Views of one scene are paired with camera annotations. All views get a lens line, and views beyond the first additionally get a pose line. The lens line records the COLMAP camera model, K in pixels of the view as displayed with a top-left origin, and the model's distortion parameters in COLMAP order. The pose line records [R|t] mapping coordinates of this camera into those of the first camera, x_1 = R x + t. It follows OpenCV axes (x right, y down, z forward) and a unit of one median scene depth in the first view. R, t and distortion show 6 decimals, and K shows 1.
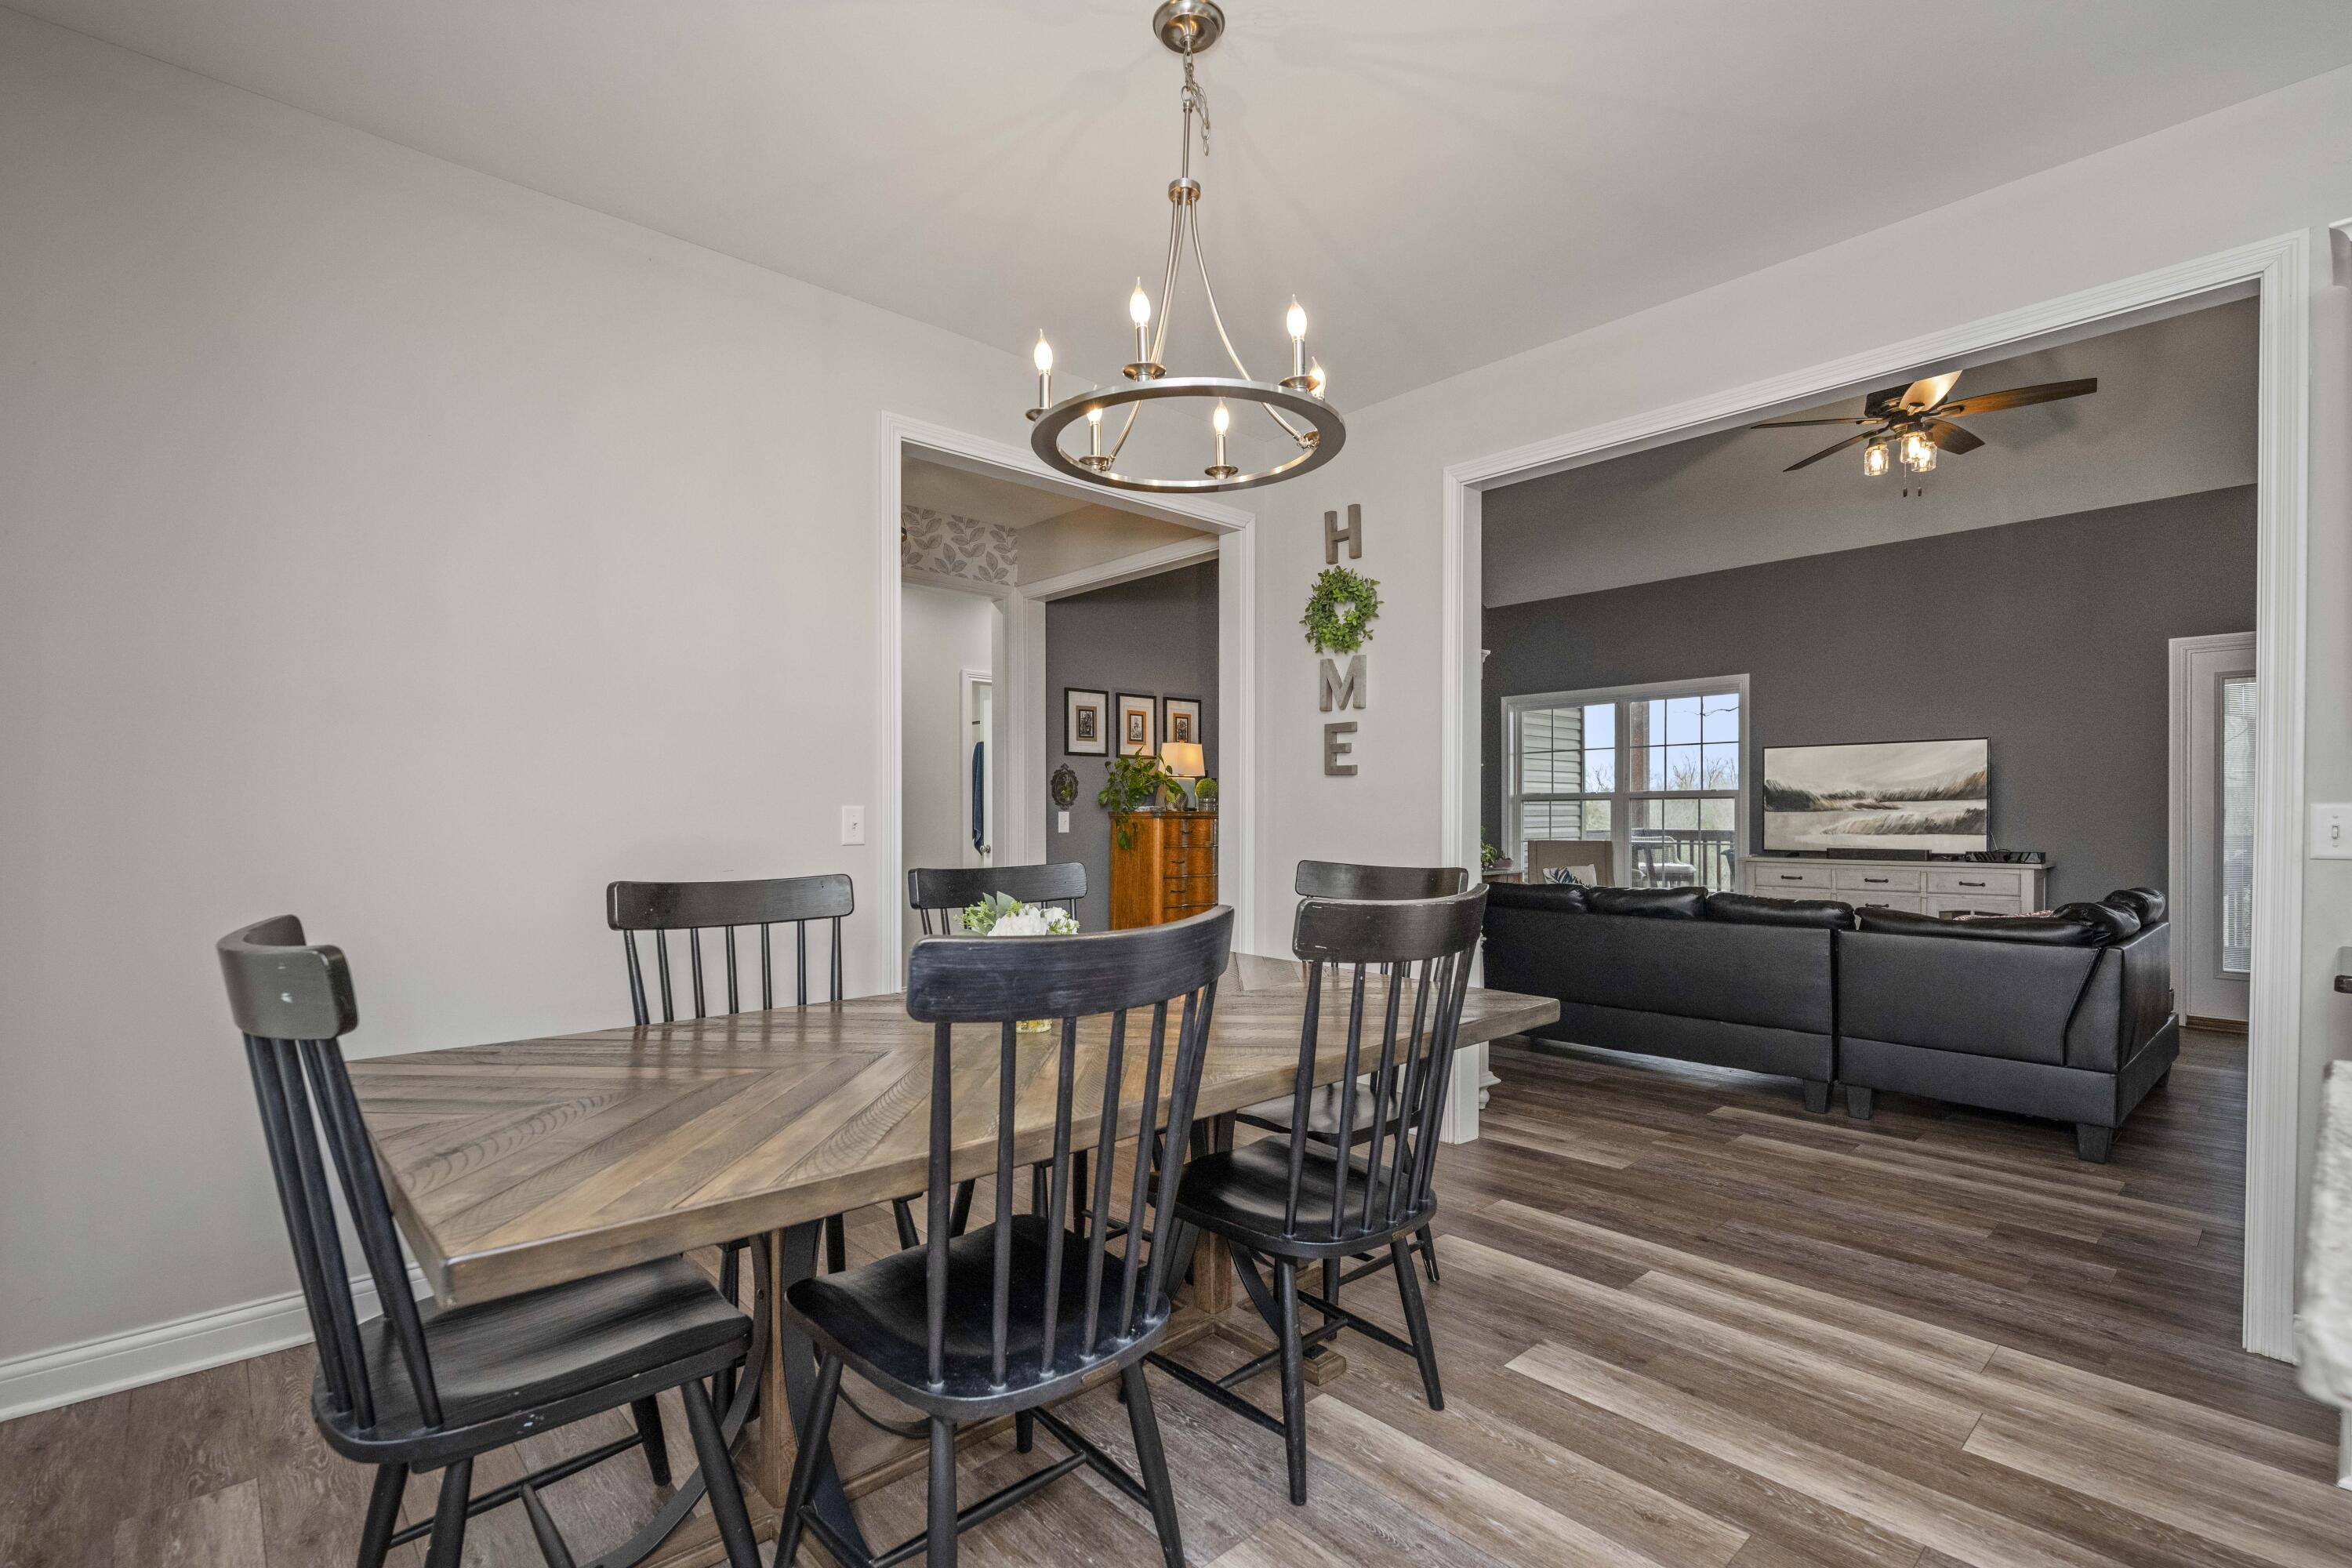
lens RADIAL K [[1077.5, 0, 1145.3], [0, 1077.5, 825.1], [0, 0, 1]] dist [0.000218, 0.000037]
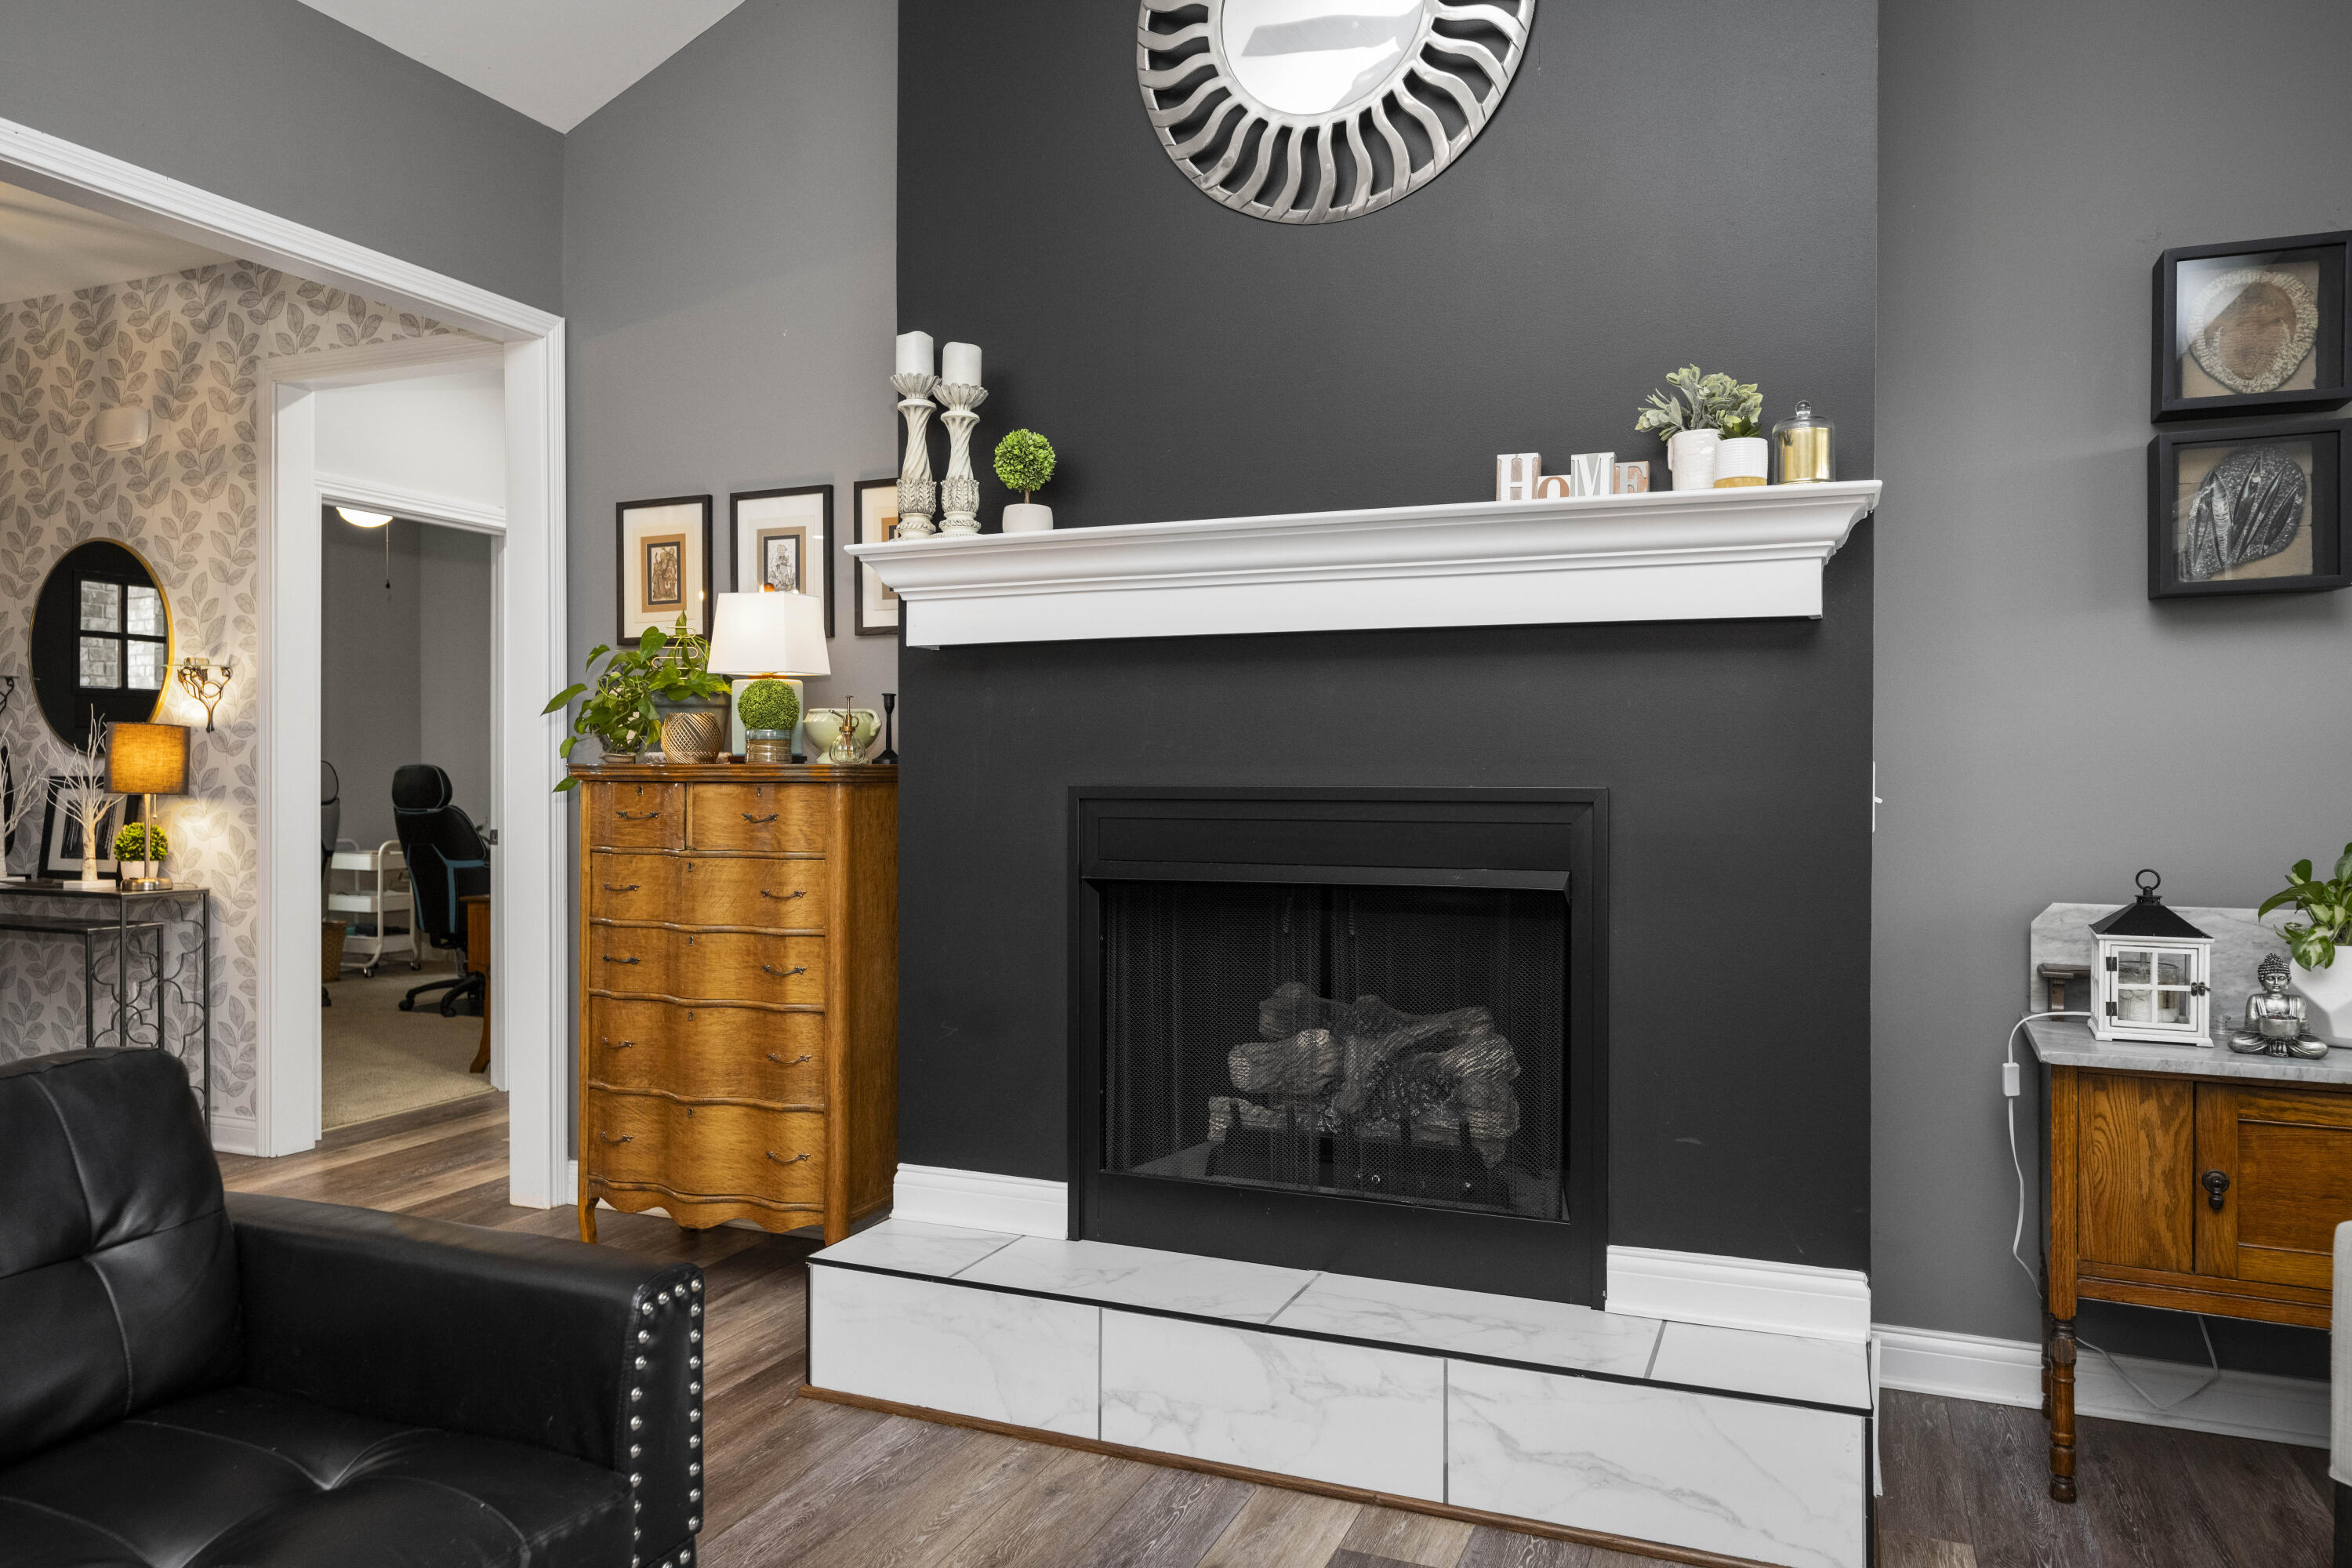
lens RADIAL K [[1556.4, 0, 1176.0], [0, 1556.4, 784.0], [0, 0, 1]] dist [-0.000675, 0.001160]
pose [[0.431027, 0.008331, -0.902301, 0.645041], [-0.010046, 0.999940, 0.004434, -0.009968], [0.902283, 0.007153, 0.431085, 0.920510]]
